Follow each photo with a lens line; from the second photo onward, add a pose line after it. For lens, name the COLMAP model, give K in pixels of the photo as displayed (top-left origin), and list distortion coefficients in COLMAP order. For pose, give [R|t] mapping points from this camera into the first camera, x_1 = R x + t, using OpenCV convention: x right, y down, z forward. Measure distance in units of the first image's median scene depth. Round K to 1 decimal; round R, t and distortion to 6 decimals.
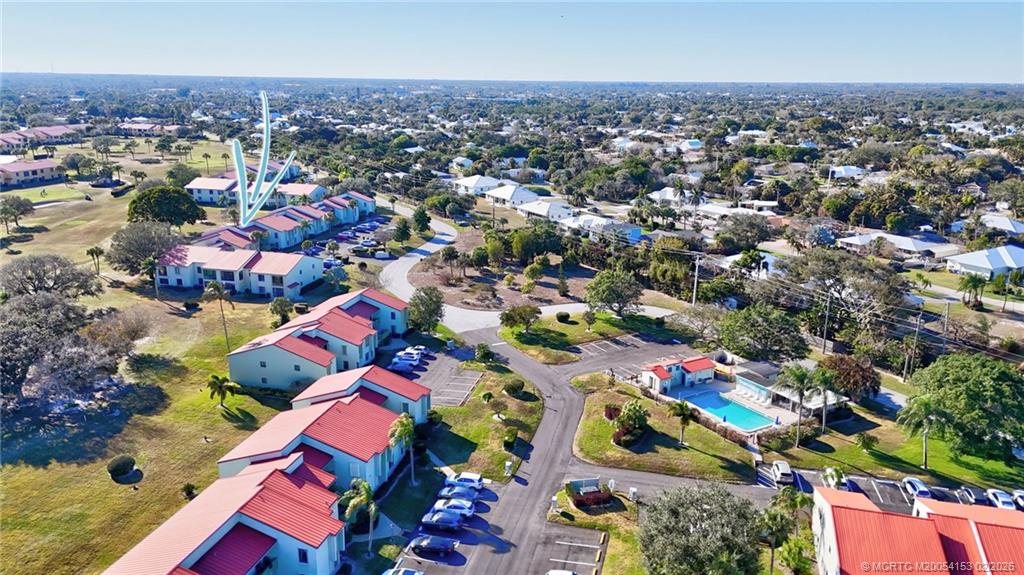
lens RADIAL K [[747.7, 0, 512.0], [0, 747.7, 287.5], [0, 0, 1]] dist [0.102042, -0.120328]
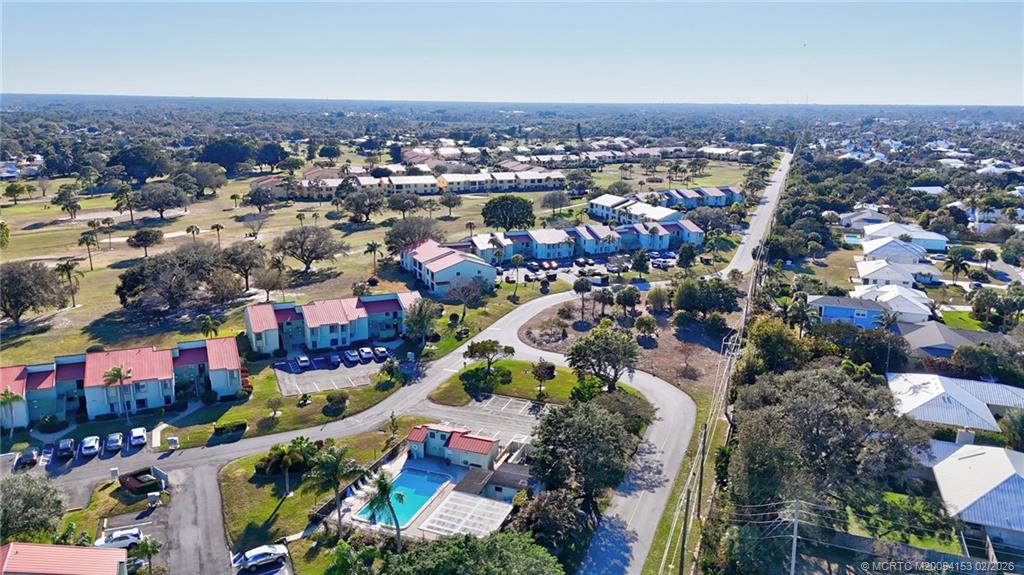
lens RADIAL K [[747.7, 0, 512.0], [0, 747.7, 287.5], [0, 0, 1]] dist [0.102042, -0.120328]
pose [[0.618981, 0.186497, -0.762942, 0.376992], [-0.215460, 0.974453, 0.063395, -0.053870], [0.755274, 0.125143, 0.643351, 0.213975]]
